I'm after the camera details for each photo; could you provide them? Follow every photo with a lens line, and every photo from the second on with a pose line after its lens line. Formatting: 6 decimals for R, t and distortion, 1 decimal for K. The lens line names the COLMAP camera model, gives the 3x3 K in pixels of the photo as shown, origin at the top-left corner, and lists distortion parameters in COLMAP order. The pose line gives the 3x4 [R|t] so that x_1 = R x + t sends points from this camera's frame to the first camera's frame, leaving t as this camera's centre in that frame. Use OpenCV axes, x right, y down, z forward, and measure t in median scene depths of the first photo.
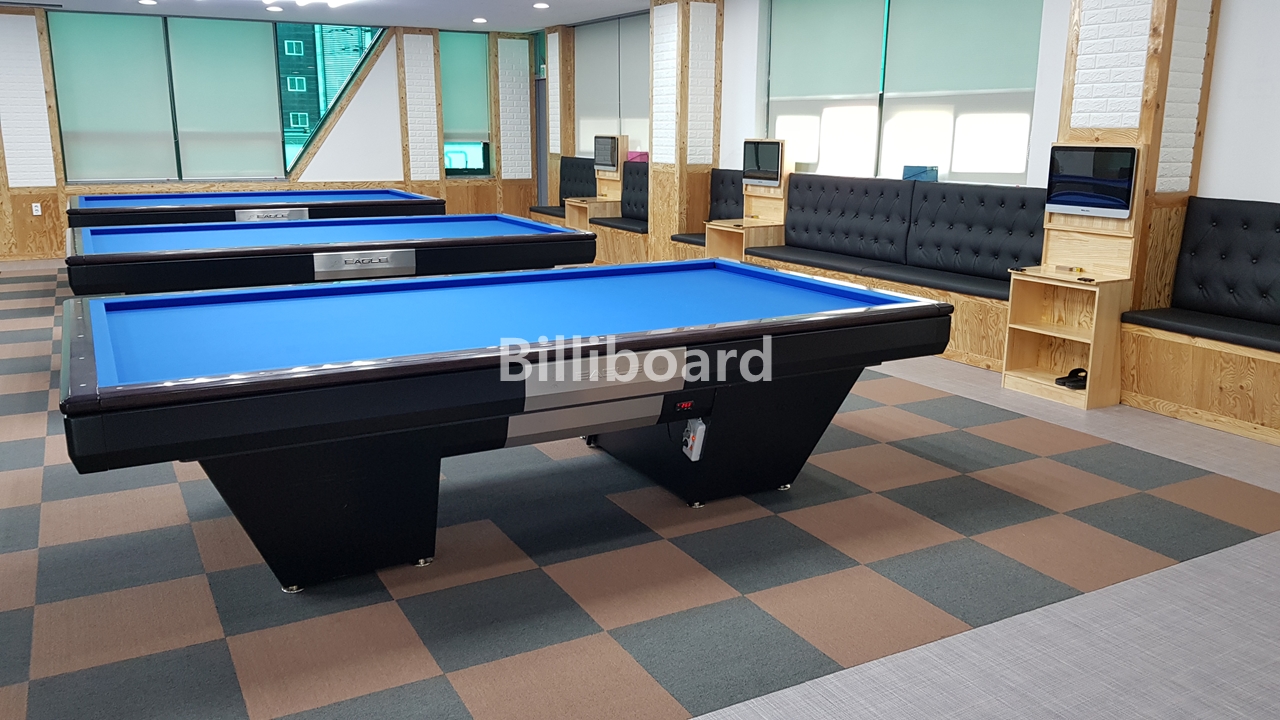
lens RADIAL K [[1011.5, 0, 640.0], [0, 1011.5, 360.0], [0, 0, 1]] dist [0.088239, -0.121710]
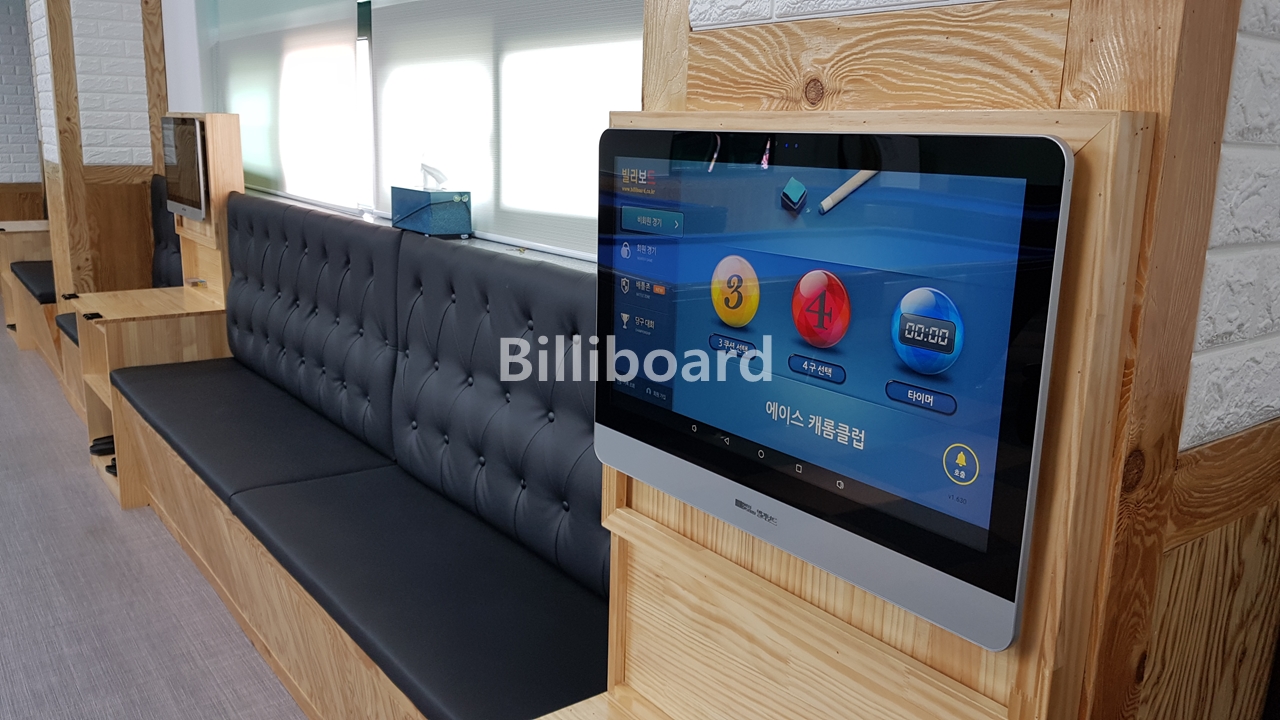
lens RADIAL K [[1011.5, 0, 640.0], [0, 1011.5, 360.0], [0, 0, 1]] dist [0.088239, -0.121710]
pose [[0.989186, -0.012166, 0.146159, 0.296531], [0.011999, 0.999926, 0.002024, -0.129685], [-0.146173, -0.000248, 0.989259, 0.634357]]
